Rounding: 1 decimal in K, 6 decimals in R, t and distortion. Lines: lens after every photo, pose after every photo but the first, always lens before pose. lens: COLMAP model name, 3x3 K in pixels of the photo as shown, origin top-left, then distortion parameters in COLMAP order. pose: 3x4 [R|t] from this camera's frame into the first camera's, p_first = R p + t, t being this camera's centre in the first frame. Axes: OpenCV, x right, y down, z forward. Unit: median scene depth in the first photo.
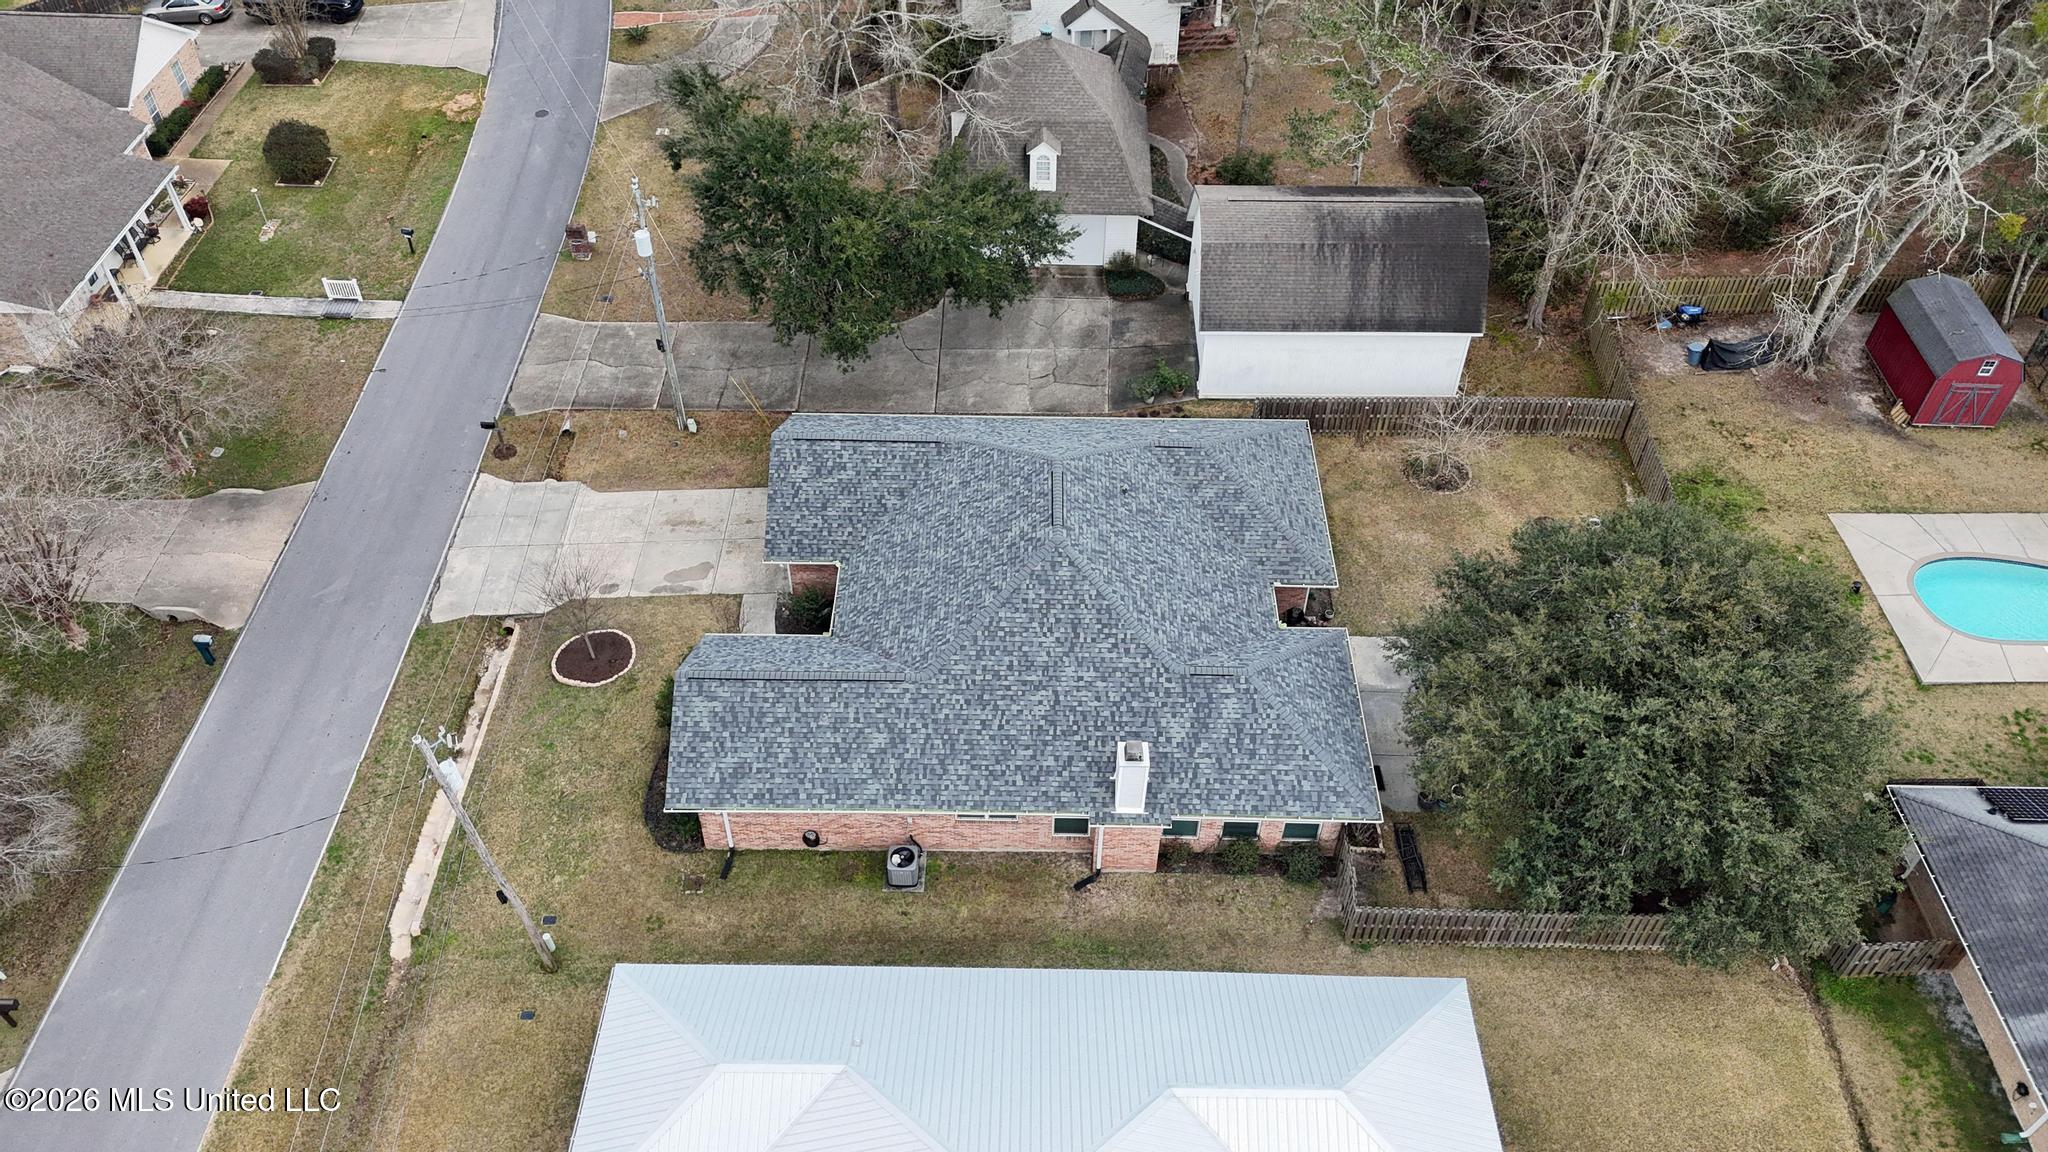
lens RADIAL K [[1505.4, 0, 1024.0], [0, 1505.4, 576.0], [0, 0, 1]] dist [0.110303, -0.111523]
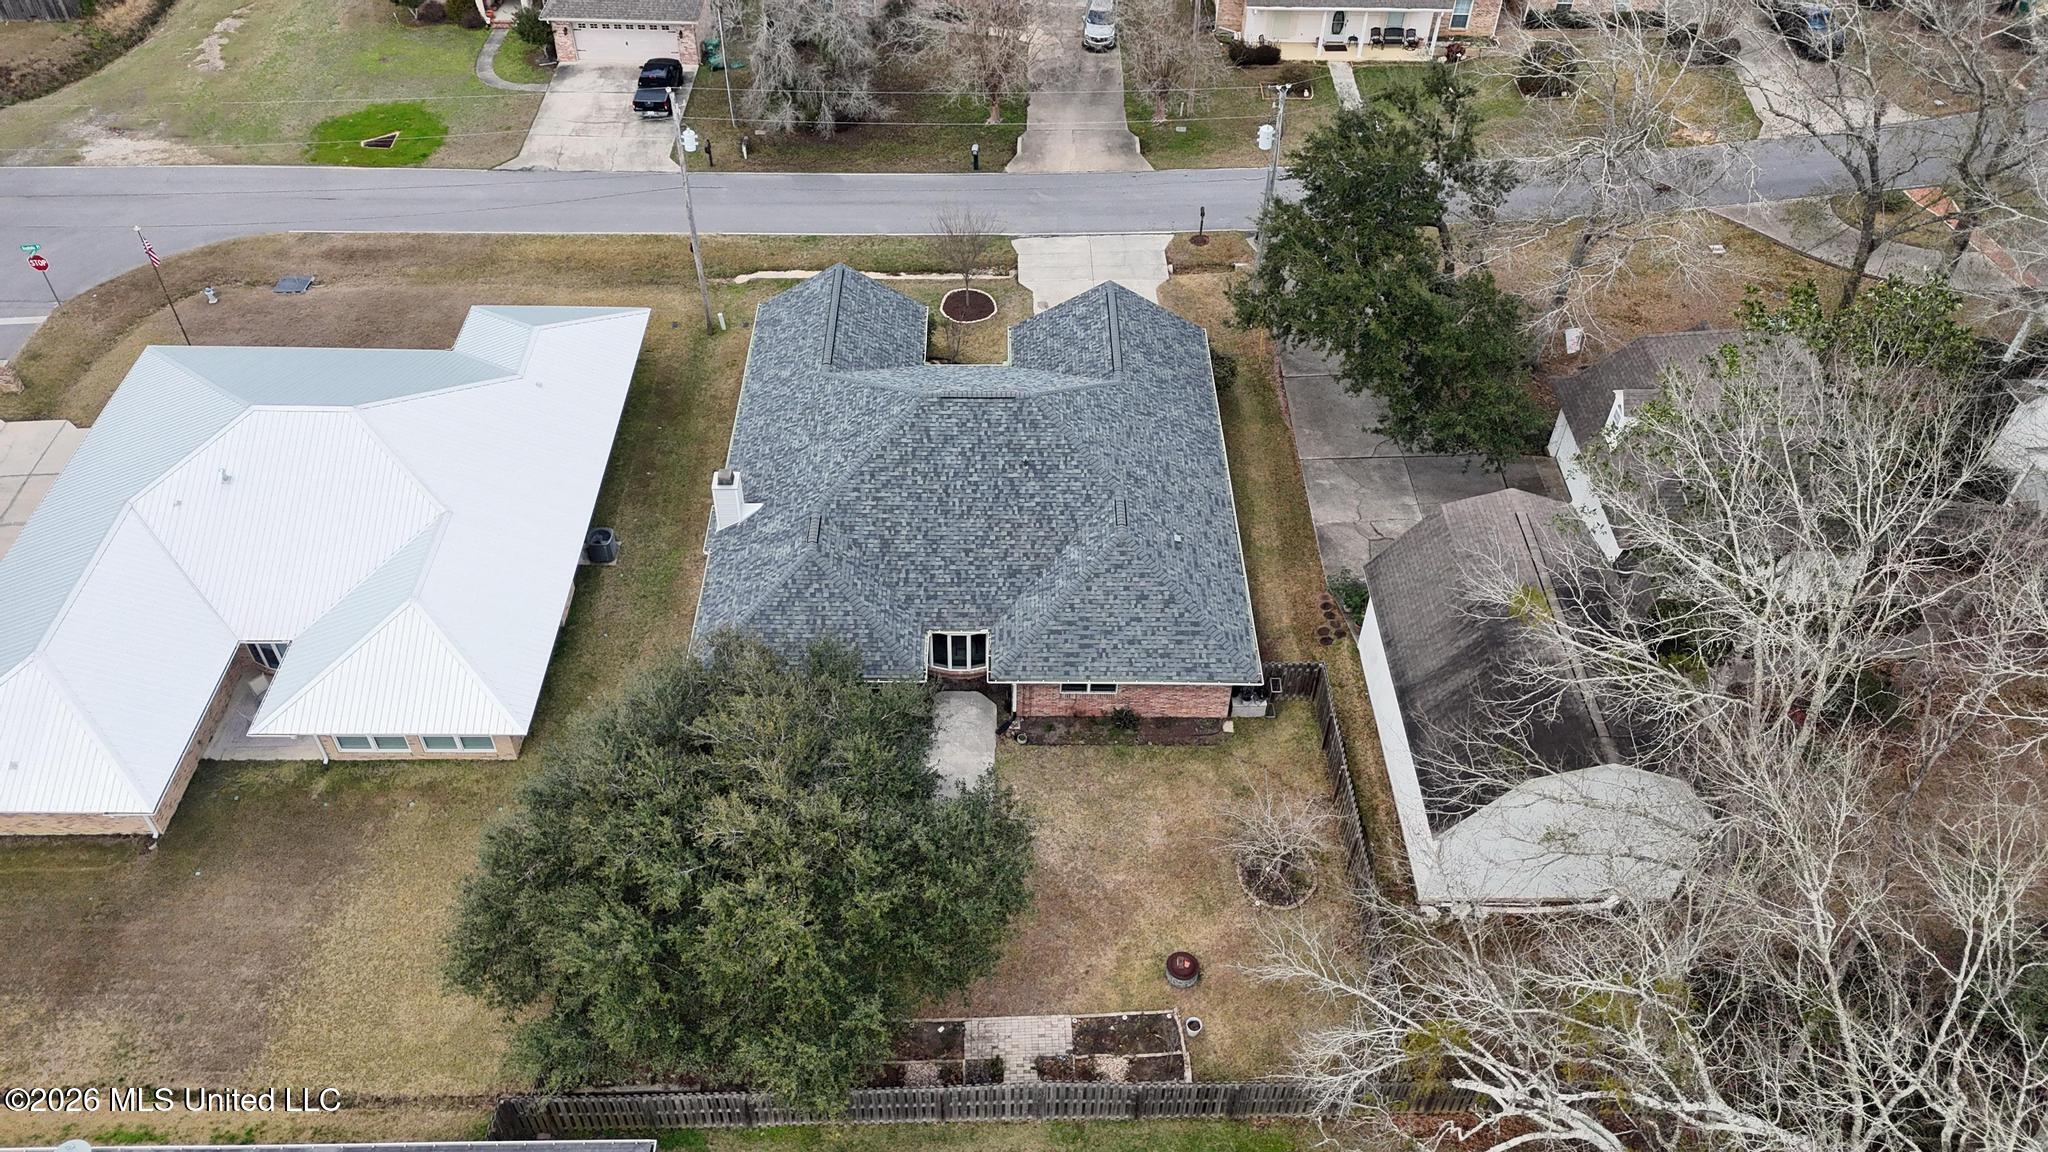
lens RADIAL K [[1505.4, 0, 1024.0], [0, 1505.4, 576.0], [0, 0, 1]] dist [0.110303, -0.111523]
pose [[0.031729, 0.698603, -0.714805, 0.755134], [-0.720602, 0.511578, 0.467997, -0.438217], [0.692623, 0.500241, 0.519647, 0.441894]]
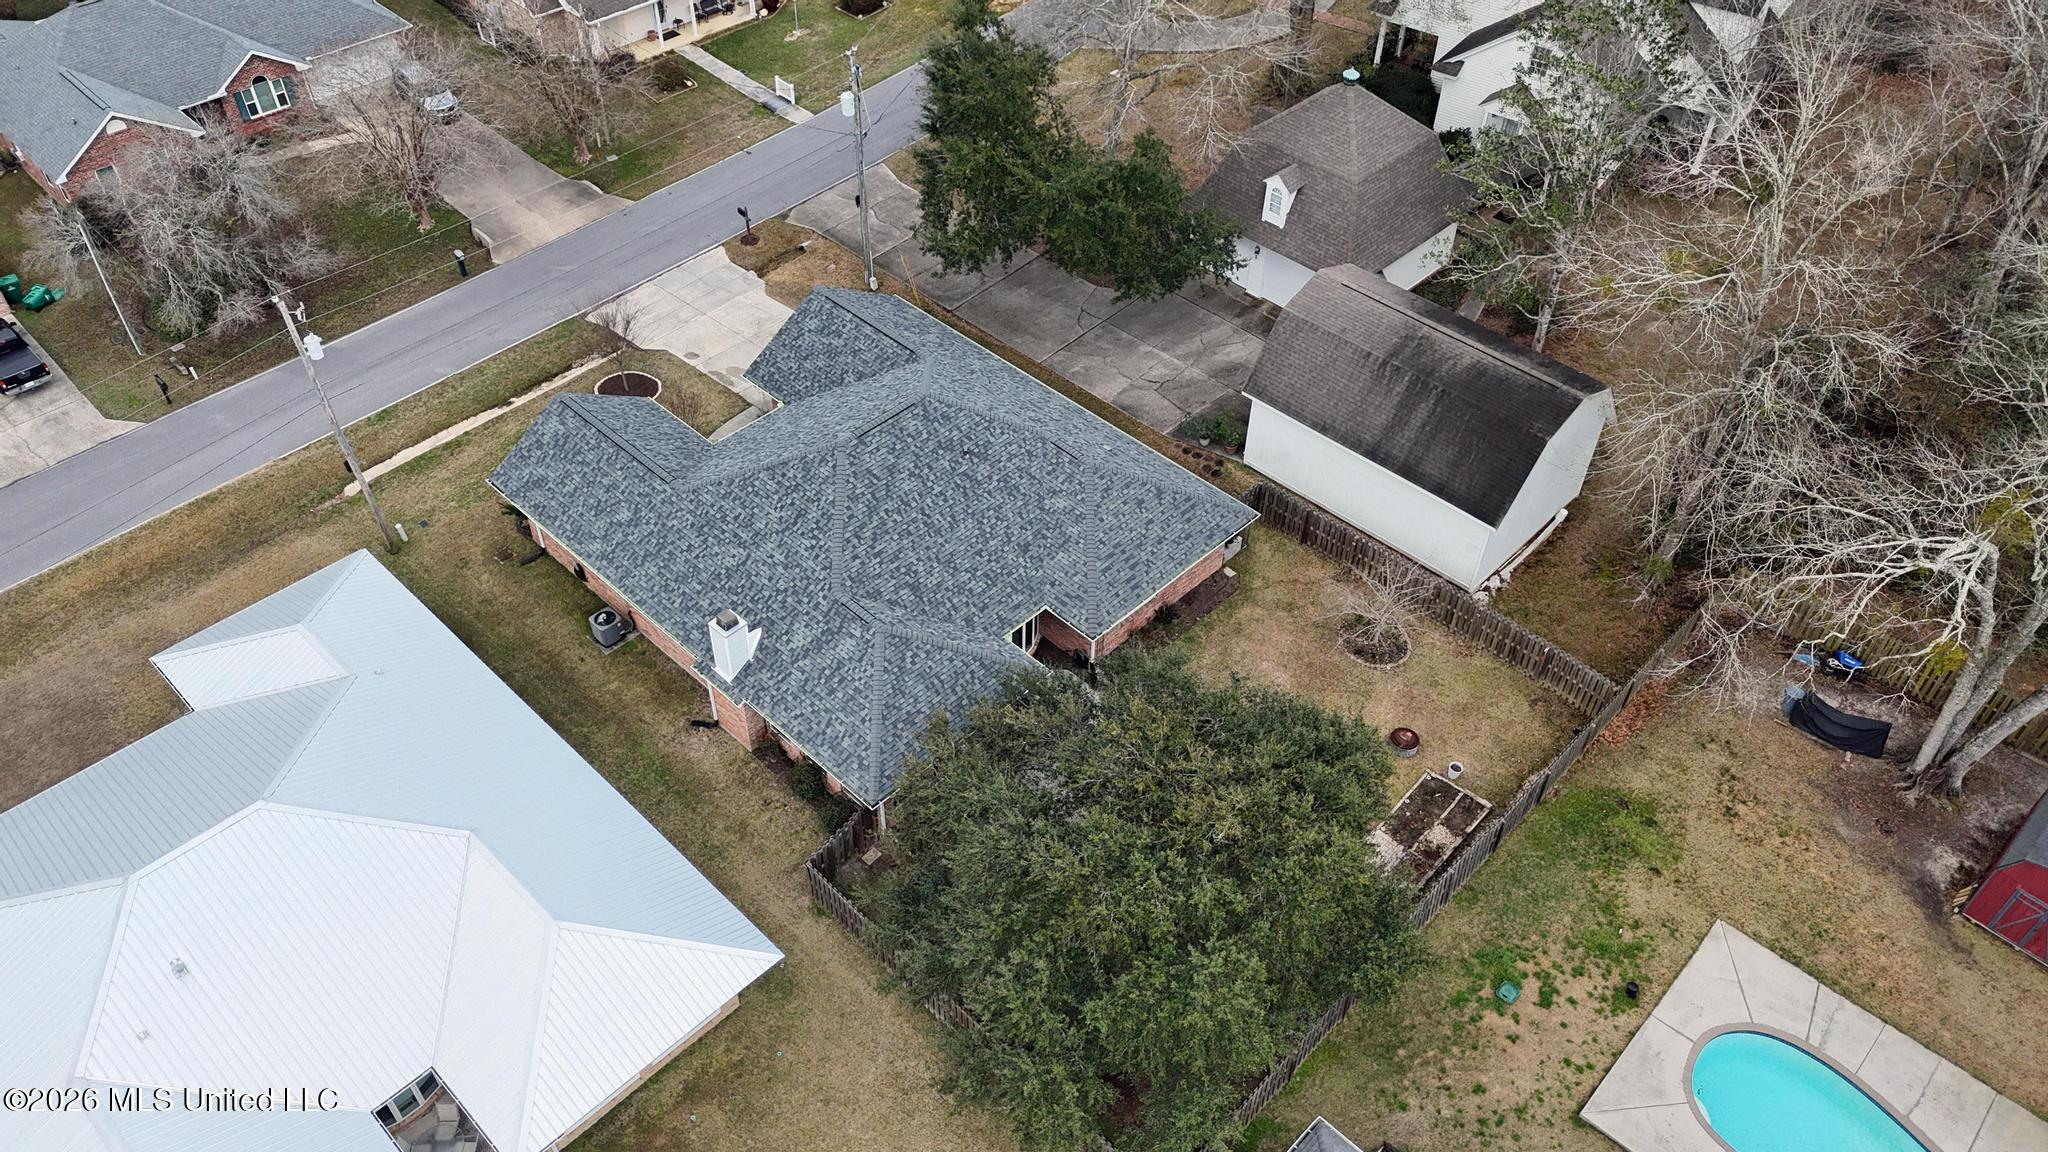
lens RADIAL K [[1505.4, 0, 1024.0], [0, 1505.4, 576.0], [0, 0, 1]] dist [0.110303, -0.111523]
pose [[0.726596, 0.484362, -0.487290, 0.566978], [-0.491435, 0.862031, 0.124073, -0.115739], [0.480155, 0.149320, 0.864381, 0.117713]]
